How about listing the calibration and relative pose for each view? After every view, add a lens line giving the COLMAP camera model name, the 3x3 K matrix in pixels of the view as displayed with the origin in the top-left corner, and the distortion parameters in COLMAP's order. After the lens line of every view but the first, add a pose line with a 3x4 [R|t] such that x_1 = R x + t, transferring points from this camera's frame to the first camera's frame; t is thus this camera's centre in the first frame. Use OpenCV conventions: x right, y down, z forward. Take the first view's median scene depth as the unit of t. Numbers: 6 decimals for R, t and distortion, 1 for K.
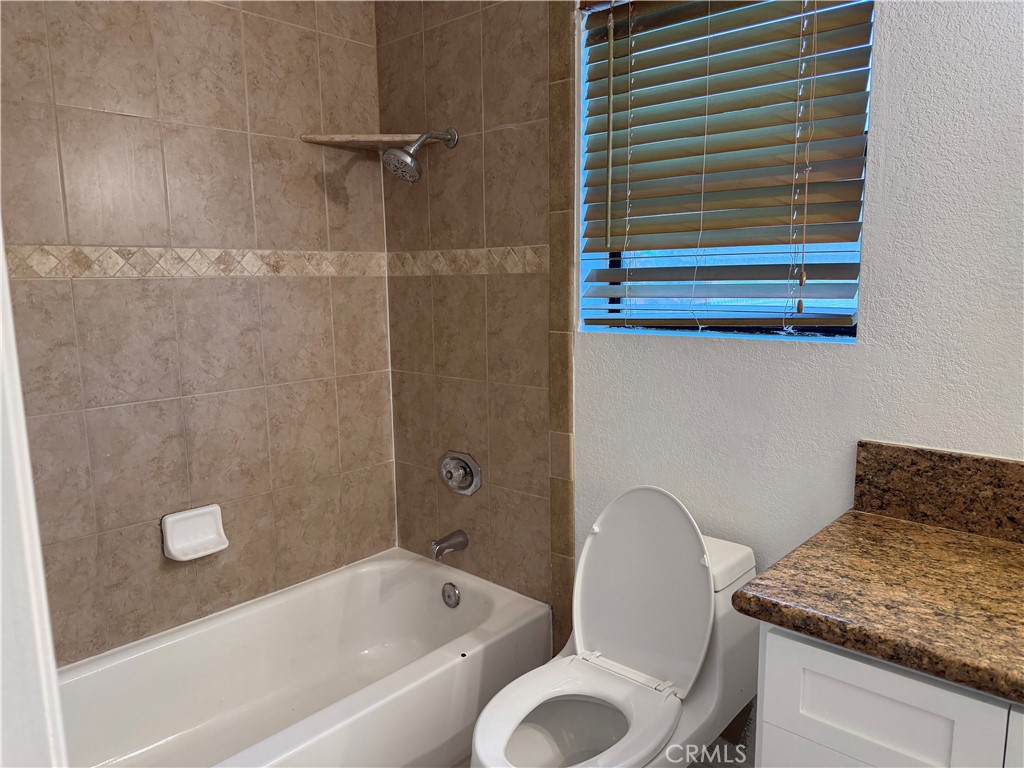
lens RADIAL K [[726.5, 0, 513.4], [0, 726.5, 385.5], [0, 0, 1]] dist [0.013266, -0.009560]
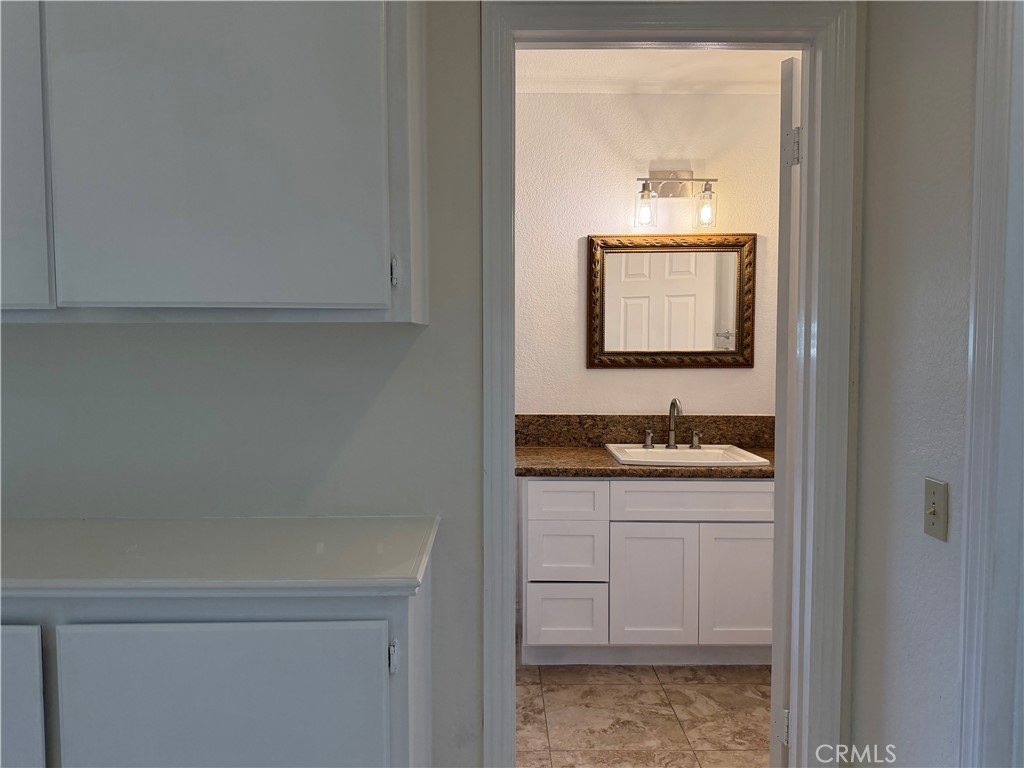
lens RADIAL K [[726.5, 0, 509.5], [0, 726.5, 383.7], [0, 0, 1]] dist [0.013266, -0.009560]
pose [[0.722840, -0.025505, 0.690544, -1.105005], [0.093525, 0.993734, -0.061196, 0.123269], [-0.684657, 0.108818, 0.720697, -0.607708]]
